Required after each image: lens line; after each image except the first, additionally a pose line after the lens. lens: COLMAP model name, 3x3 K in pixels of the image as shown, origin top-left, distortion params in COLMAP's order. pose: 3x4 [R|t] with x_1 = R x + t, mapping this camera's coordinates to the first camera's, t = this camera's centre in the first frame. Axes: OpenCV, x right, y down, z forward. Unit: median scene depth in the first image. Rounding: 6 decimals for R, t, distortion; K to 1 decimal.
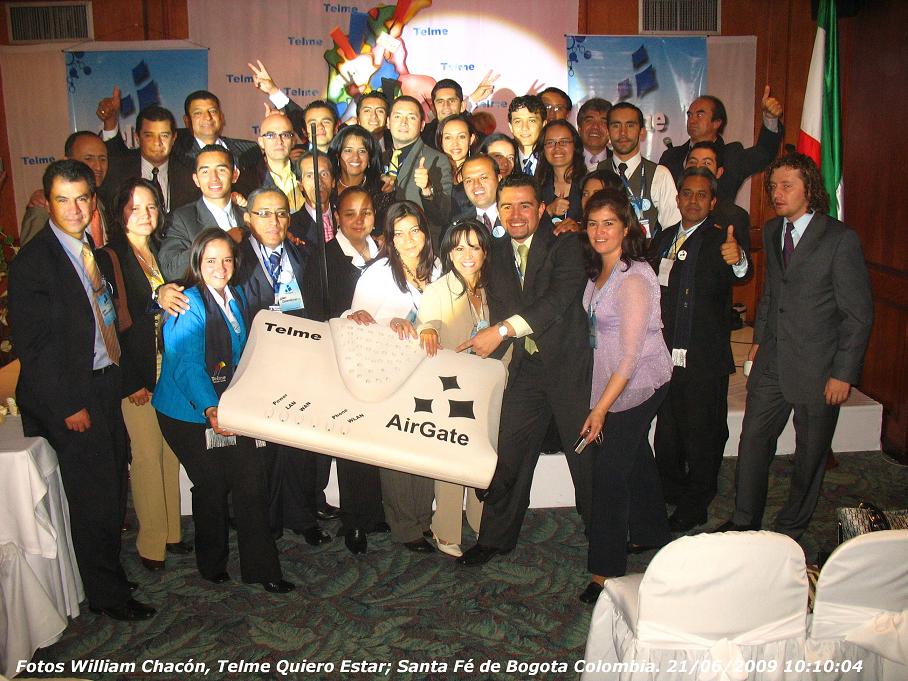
lens RADIAL K [[978.9, 0, 443.2], [0, 978.9, 339.5], [0, 0, 1]] dist [-0.087067, 0.000000]
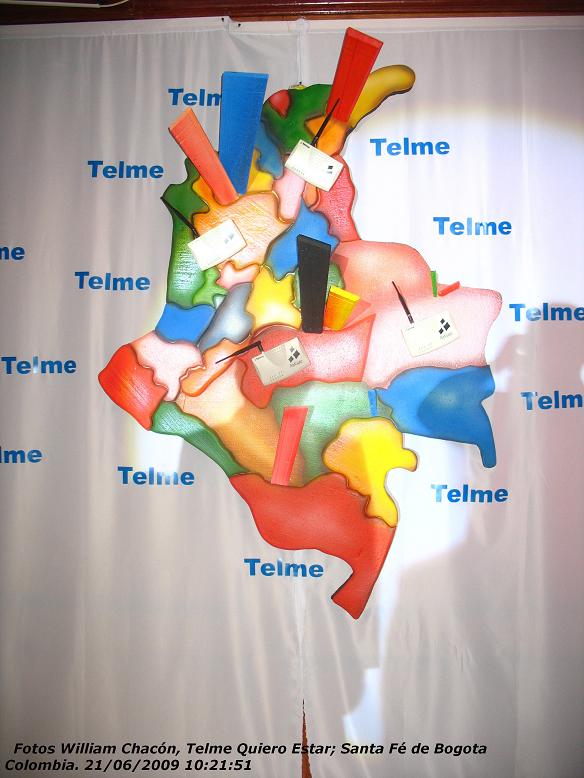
lens RADIAL K [[838.8, 0, 274.5], [0, 838.8, 360.5], [0, 0, 1]] dist [-0.087067, 0.000000]
pose [[0.996508, 0.007322, -0.083170, -0.042787], [-0.024744, 0.977296, -0.210431, -0.146387], [0.079741, 0.211754, 0.974064, 0.665948]]
